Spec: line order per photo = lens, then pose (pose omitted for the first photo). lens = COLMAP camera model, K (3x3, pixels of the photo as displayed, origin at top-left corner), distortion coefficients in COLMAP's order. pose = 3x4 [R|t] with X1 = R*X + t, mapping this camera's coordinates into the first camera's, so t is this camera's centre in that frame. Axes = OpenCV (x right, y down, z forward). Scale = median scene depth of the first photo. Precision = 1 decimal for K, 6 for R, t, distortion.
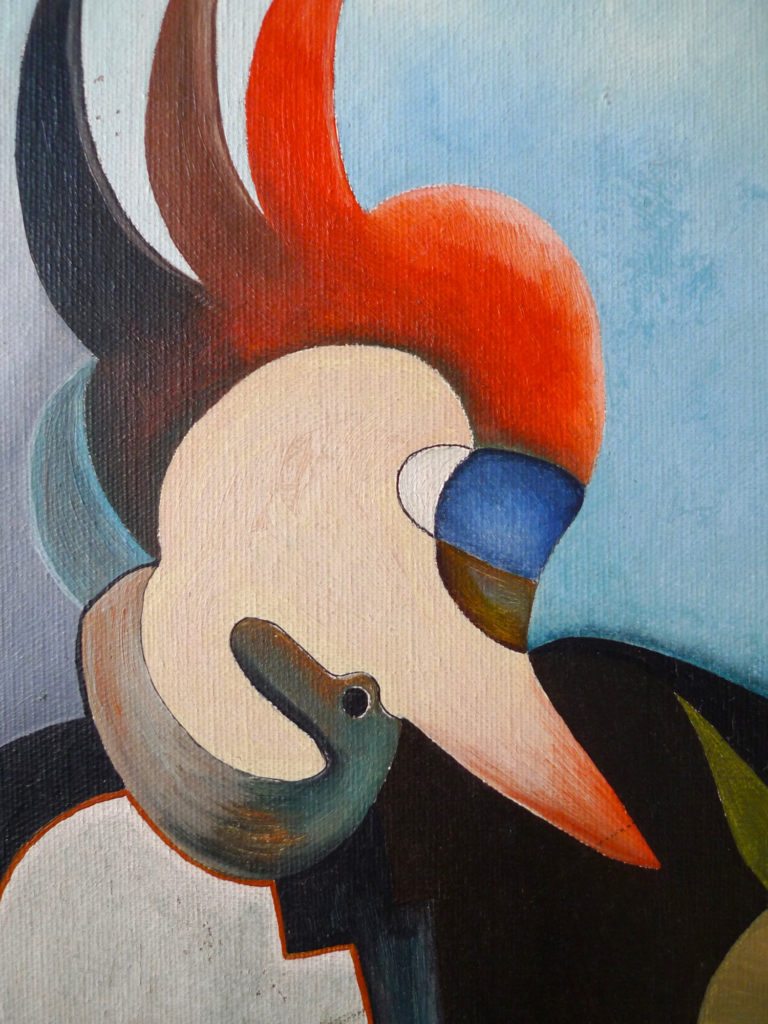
lens RADIAL K [[713.6, 0, 382.8], [0, 713.6, 513.8], [0, 0, 1]] dist [-0.037412, -0.002049]
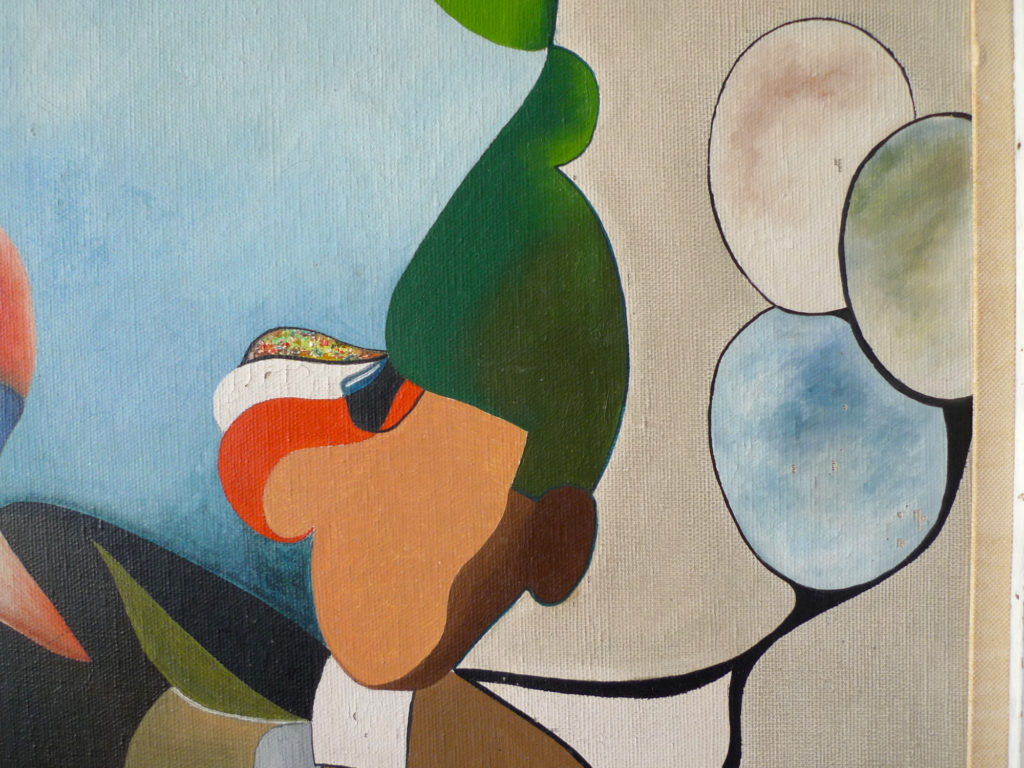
lens RADIAL K [[713.6, 0, 518.5], [0, 713.6, 388.3], [0, 0, 1]] dist [-0.037412, -0.002049]
pose [[0.999783, -0.020505, 0.003733, 1.285664], [0.020486, 0.999778, 0.004984, -0.046208], [-0.003835, -0.004906, 0.999981, -0.441424]]
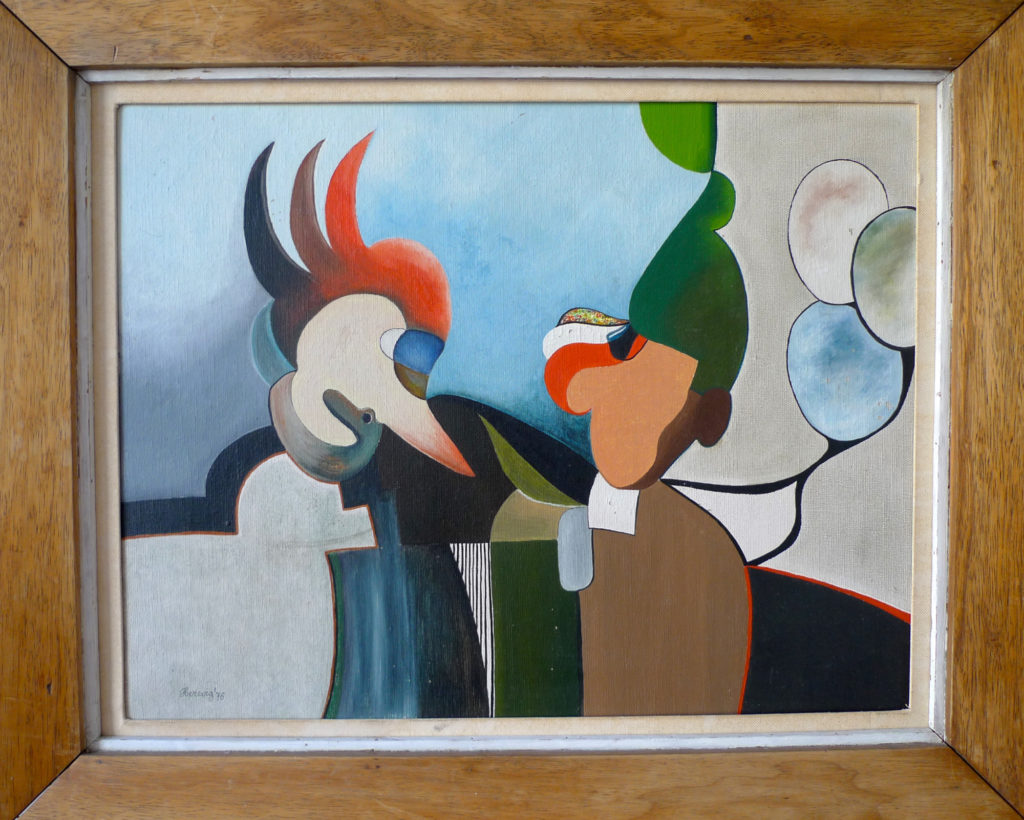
lens RADIAL K [[955.9, 0, 511.9], [0, 955.9, 415.6], [0, 0, 1]] dist [-0.045660, -0.017242]
pose [[0.999450, -0.012878, 0.030544, 0.429645], [0.012223, 0.999693, 0.021559, 0.178060], [-0.030813, -0.021174, 0.999301, -2.867922]]
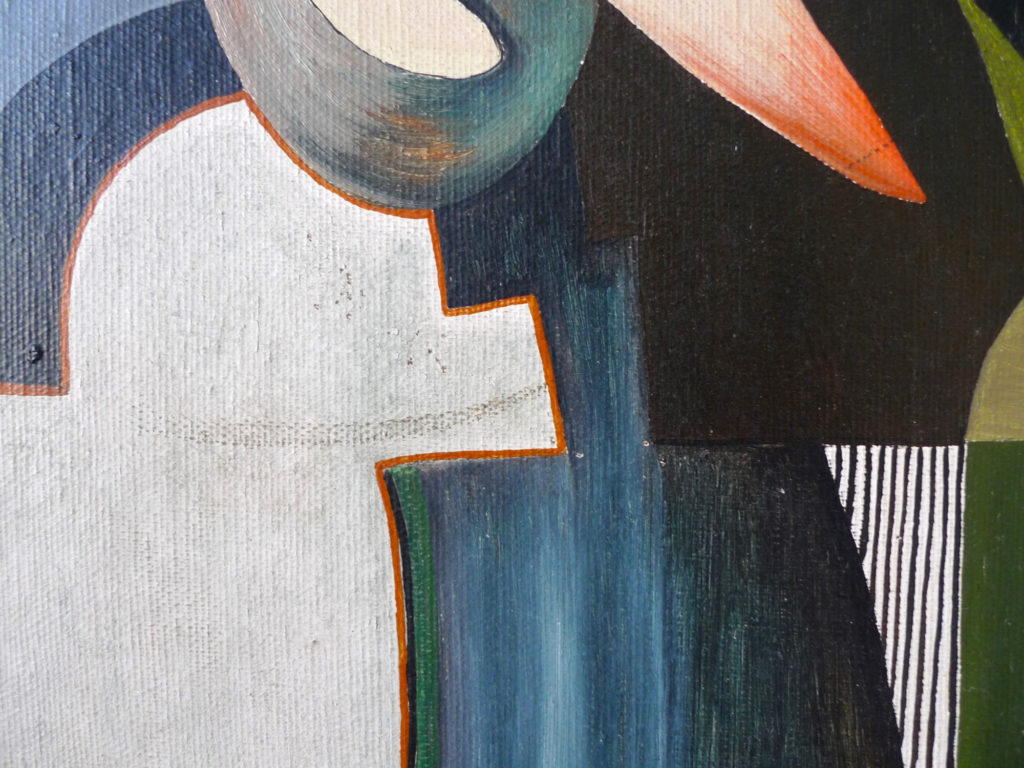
lens RADIAL K [[713.6, 0, 515.5], [0, 713.6, 379.5], [0, 0, 1]] dist [-0.037412, -0.002049]
pose [[0.999957, 0.009024, 0.002016, -0.062515], [-0.009084, 0.999451, 0.031873, 0.683238], [-0.001727, -0.031890, 0.999490, 0.210540]]
